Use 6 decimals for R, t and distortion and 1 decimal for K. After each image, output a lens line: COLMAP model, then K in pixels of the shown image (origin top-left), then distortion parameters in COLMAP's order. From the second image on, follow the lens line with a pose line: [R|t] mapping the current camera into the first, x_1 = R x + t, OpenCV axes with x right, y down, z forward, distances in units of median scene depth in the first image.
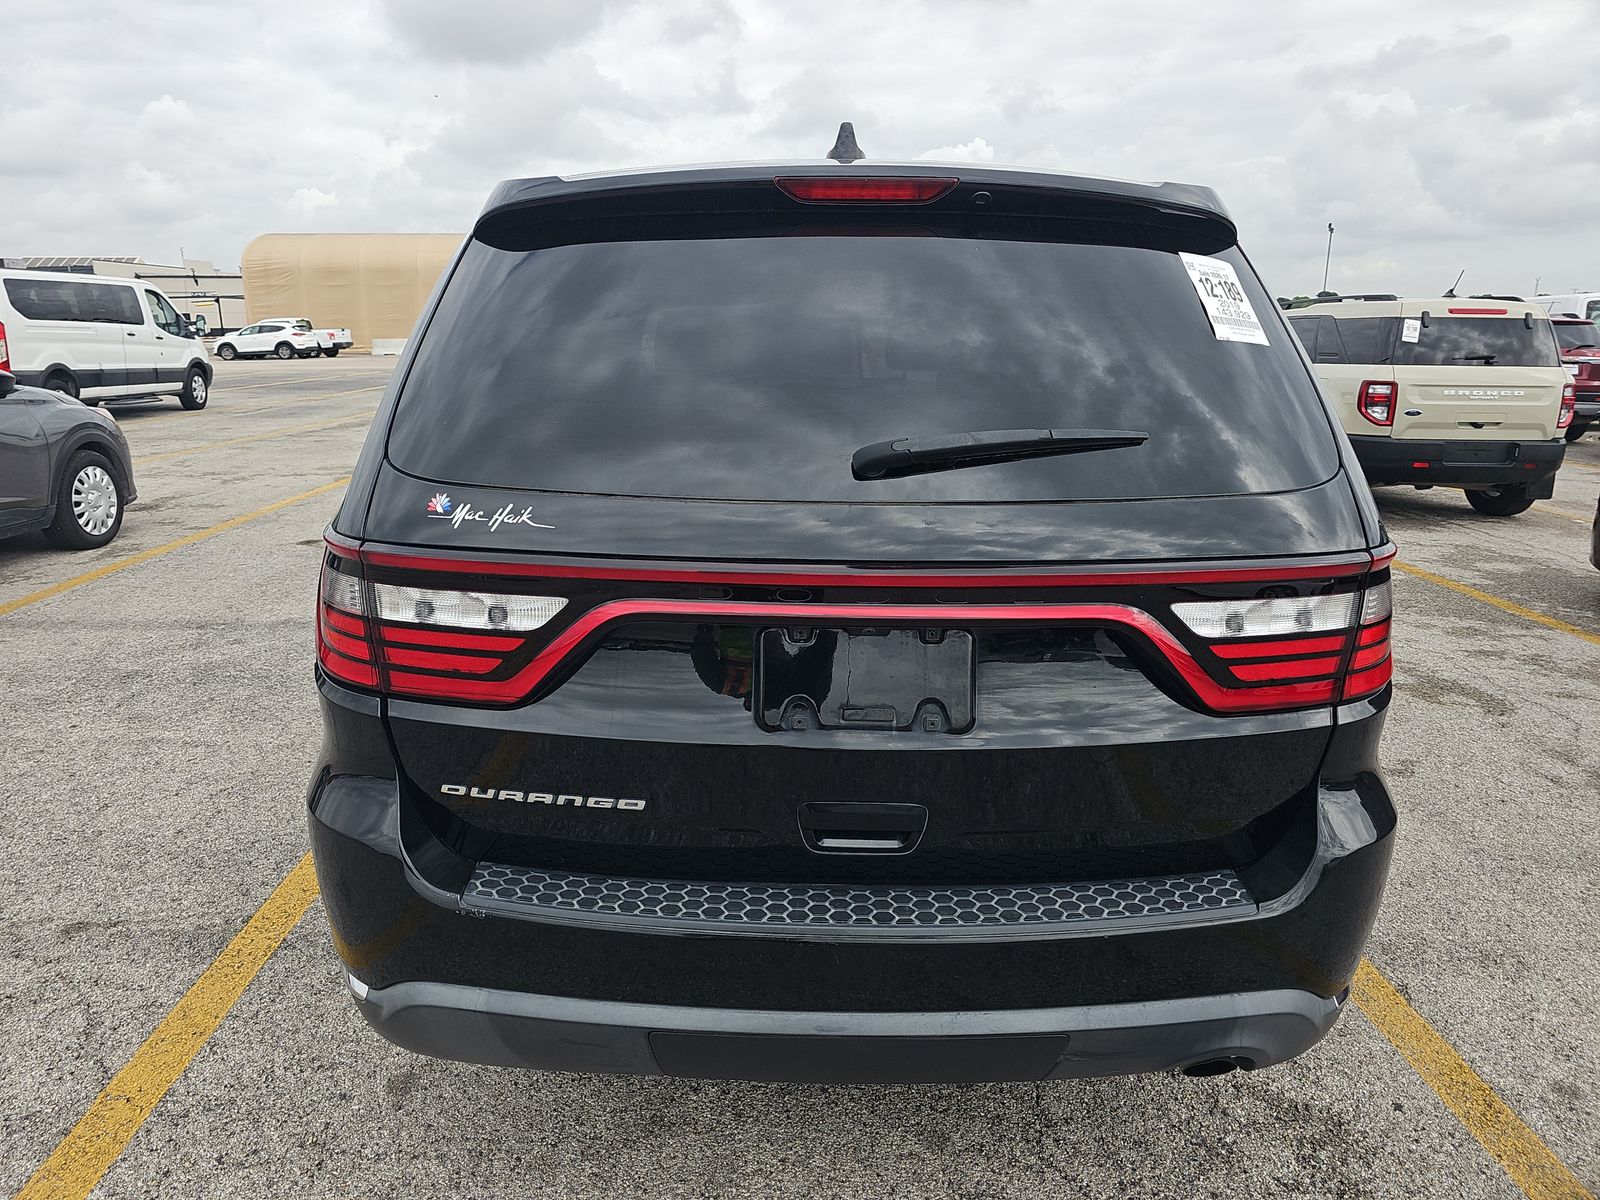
lens RADIAL K [[1066.4, 0, 801.0], [0, 1066.4, 593.6], [0, 0, 1]] dist [0.065542, -0.053354]
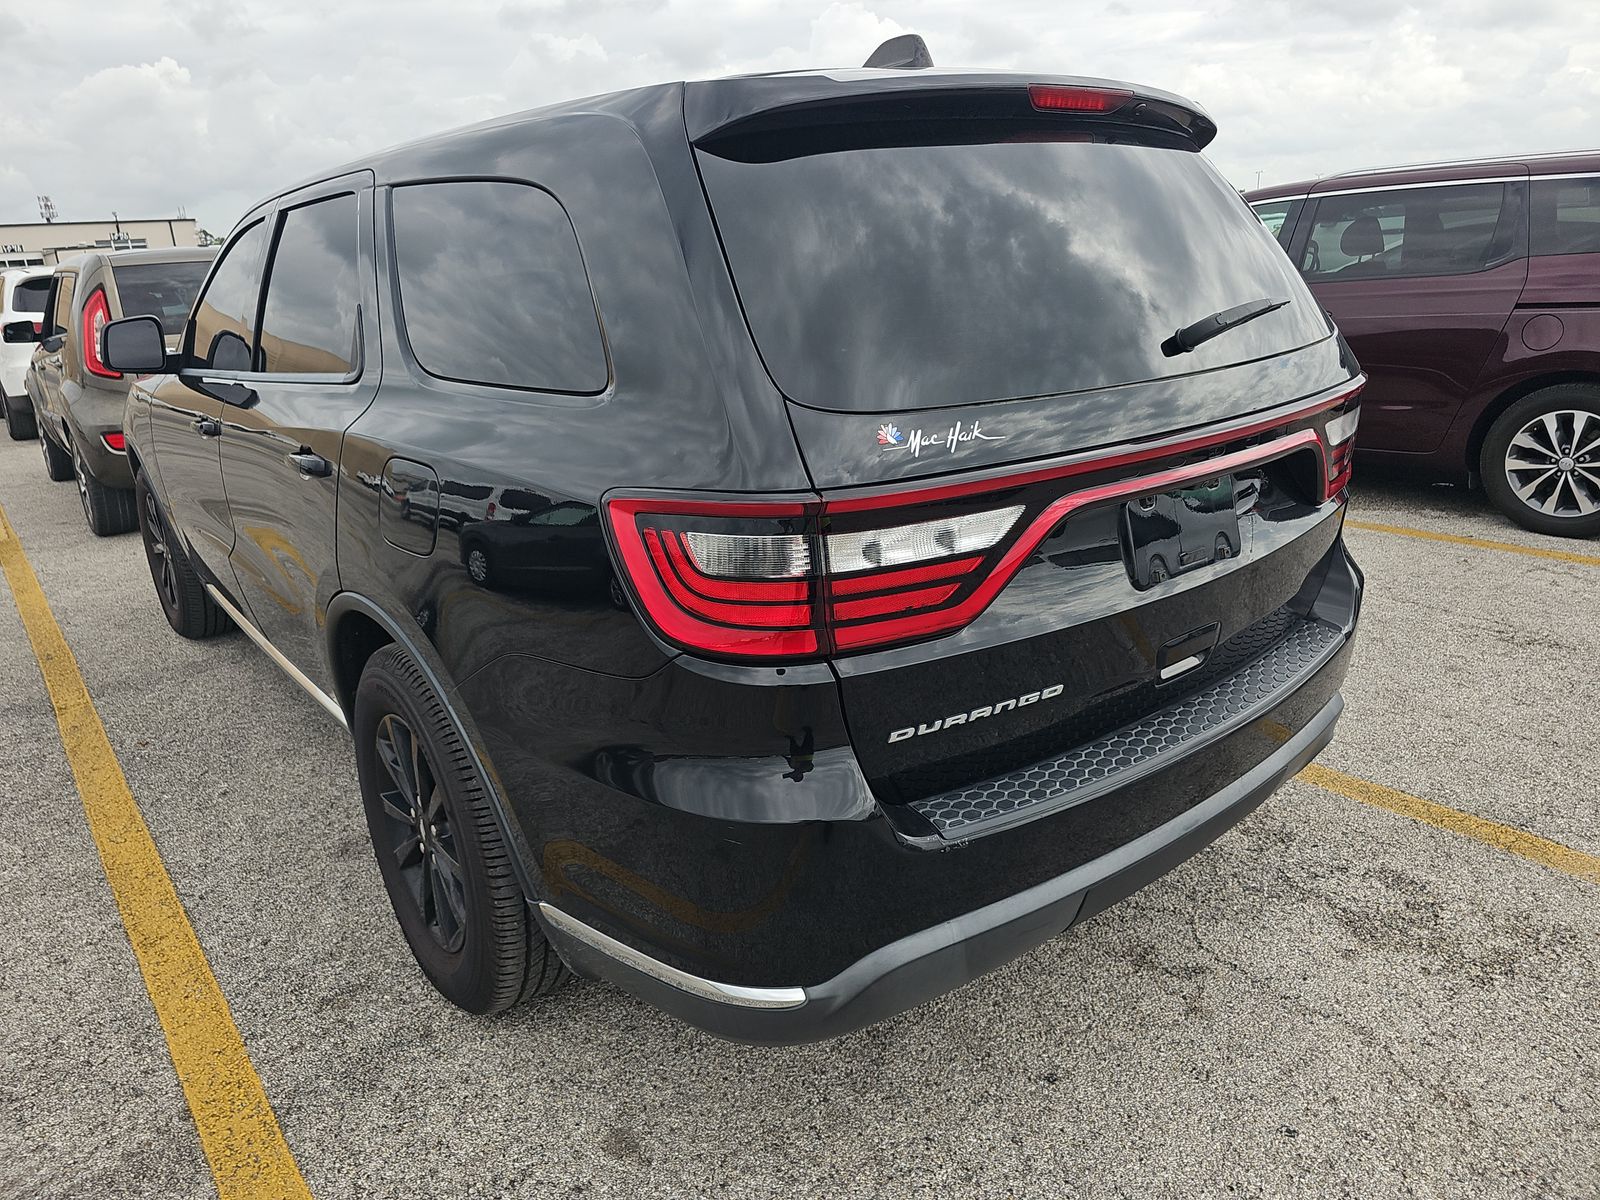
lens RADIAL K [[1066.4, 0, 801.0], [0, 1066.4, 593.6], [0, 0, 1]] dist [0.065542, -0.053354]
pose [[0.786443, -0.234877, 0.571262, -0.923324], [0.205858, 0.971670, 0.116107, -0.070217], [-0.582349, 0.026287, 0.812514, 0.278746]]
